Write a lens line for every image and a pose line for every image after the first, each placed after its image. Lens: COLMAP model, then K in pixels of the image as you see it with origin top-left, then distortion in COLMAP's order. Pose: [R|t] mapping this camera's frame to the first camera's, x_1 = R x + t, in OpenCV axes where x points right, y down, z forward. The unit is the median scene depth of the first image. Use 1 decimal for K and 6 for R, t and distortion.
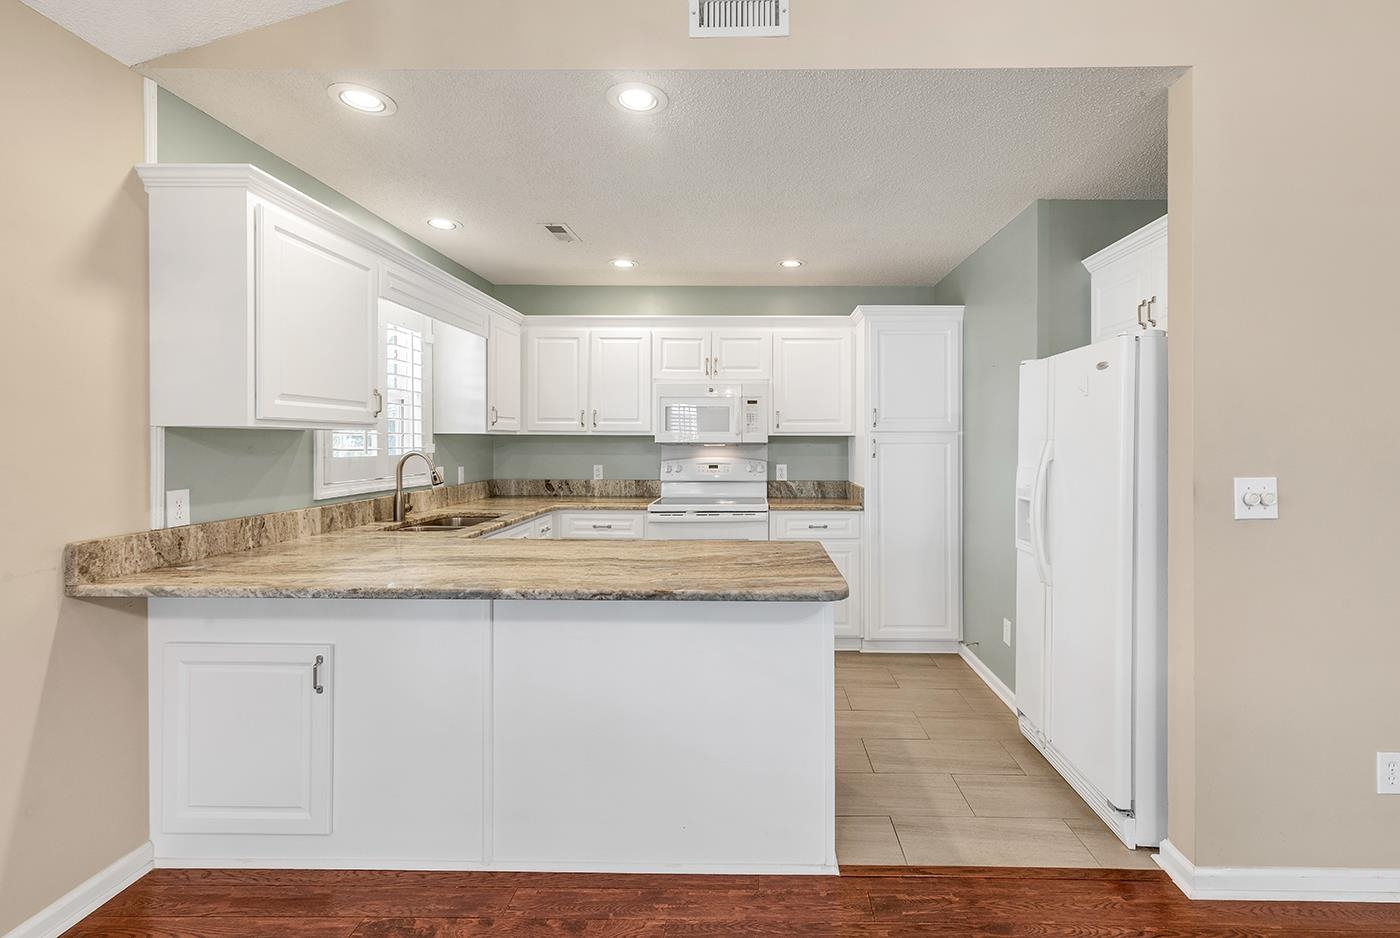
lens RADIAL K [[637.3, 0, 746.3], [0, 637.3, 442.3], [0, 0, 1]] dist [0.008217, -0.002232]
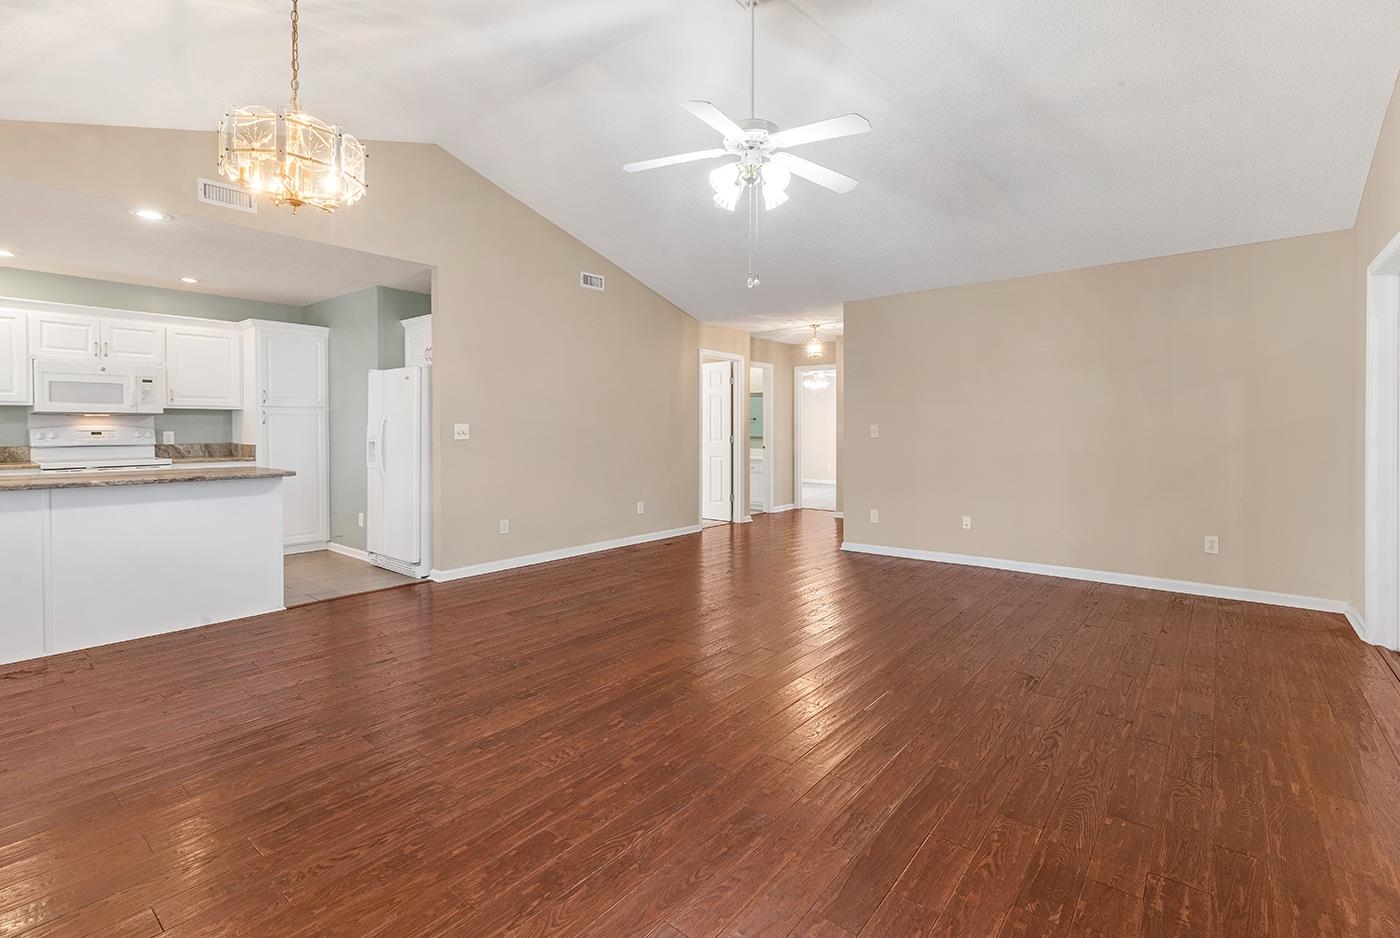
lens RADIAL K [[637.3, 0, 708.5], [0, 637.3, 433.4], [0, 0, 1]] dist [0.008217, -0.002232]
pose [[0.611232, -0.010161, 0.791386, -0.337665], [0.002368, 0.999937, 0.011010, 0.031987], [-0.791448, -0.004856, 0.611217, -0.708709]]
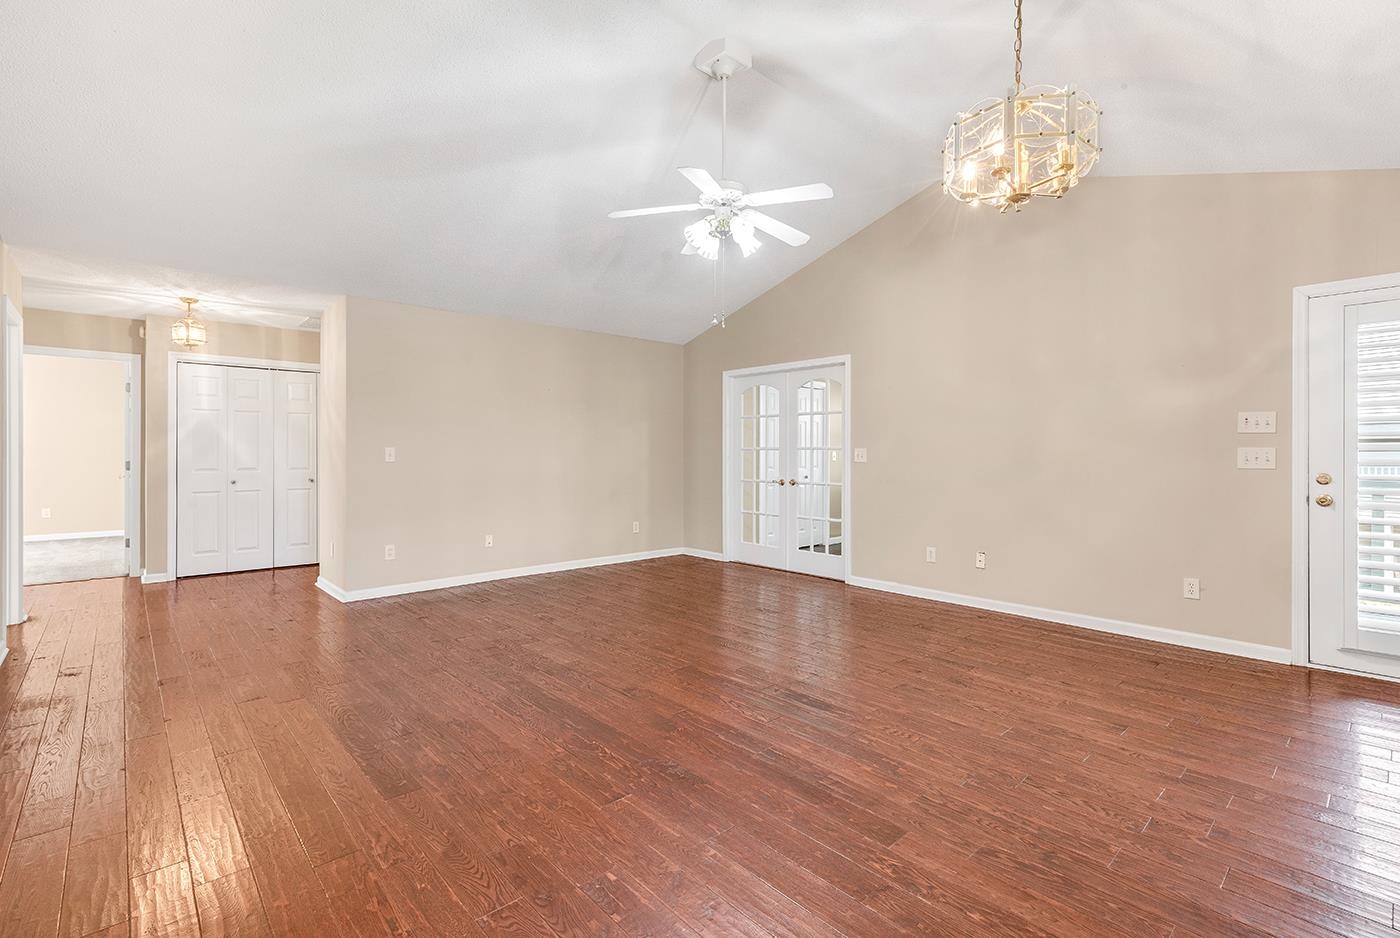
lens RADIAL K [[637.3, 0, 702.0], [0, 637.3, 457.8], [0, 0, 1]] dist [0.008217, -0.002232]
pose [[-0.692708, -0.010107, 0.721147, -0.303309], [-0.007633, 0.999949, 0.006683, 0.035669], [-0.721178, -0.000875, -0.692750, 0.370993]]
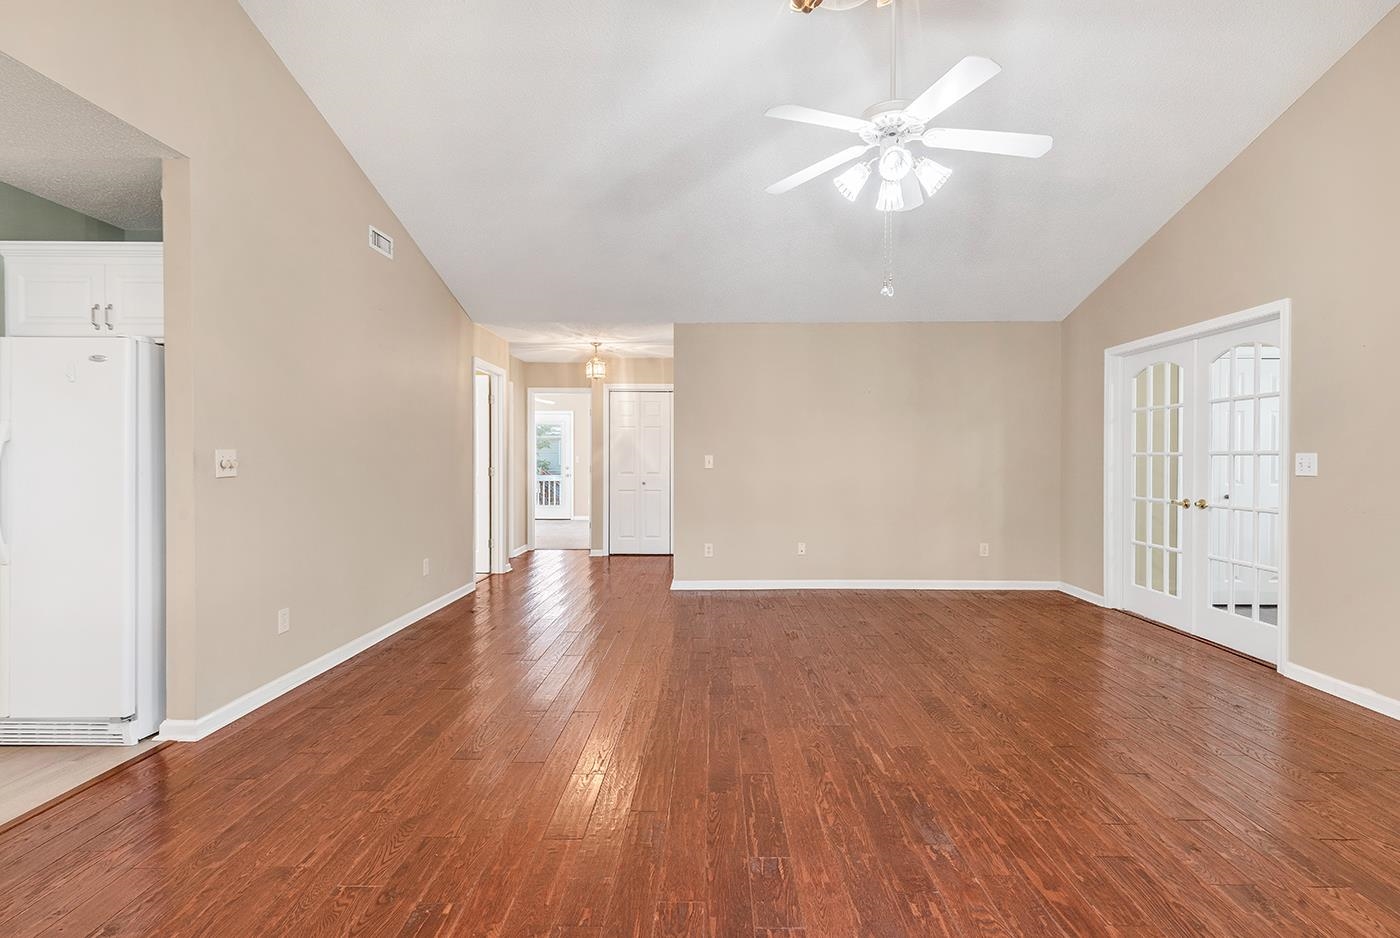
lens RADIAL K [[637.3, 0, 712.2], [0, 637.3, 474.3], [0, 0, 1]] dist [0.008217, -0.002232]
pose [[-0.022239, -0.028157, 0.999356, -0.360437], [-0.005482, 0.999592, 0.028042, 0.030342], [-0.999738, -0.004855, -0.022385, -0.060587]]
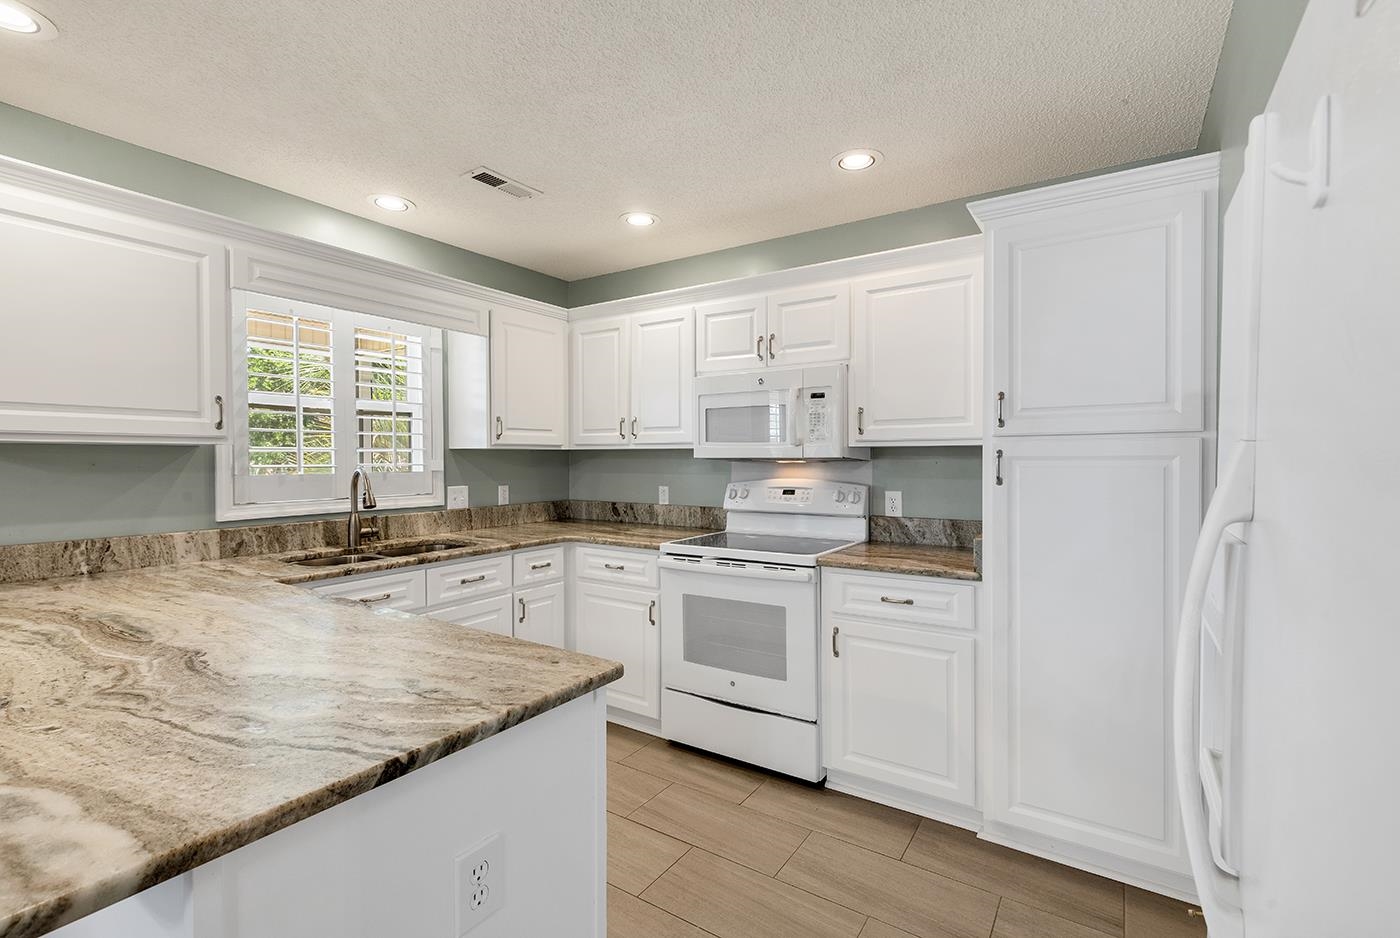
lens RADIAL K [[637.3, 0, 710.6], [0, 637.3, 466.2], [0, 0, 1]] dist [0.008217, -0.002232]
pose [[0.840342, 0.002711, -0.542050, 0.287298], [0.003863, 0.999932, 0.010990, 0.001861], [0.542043, -0.011329, 0.840274, 0.414488]]
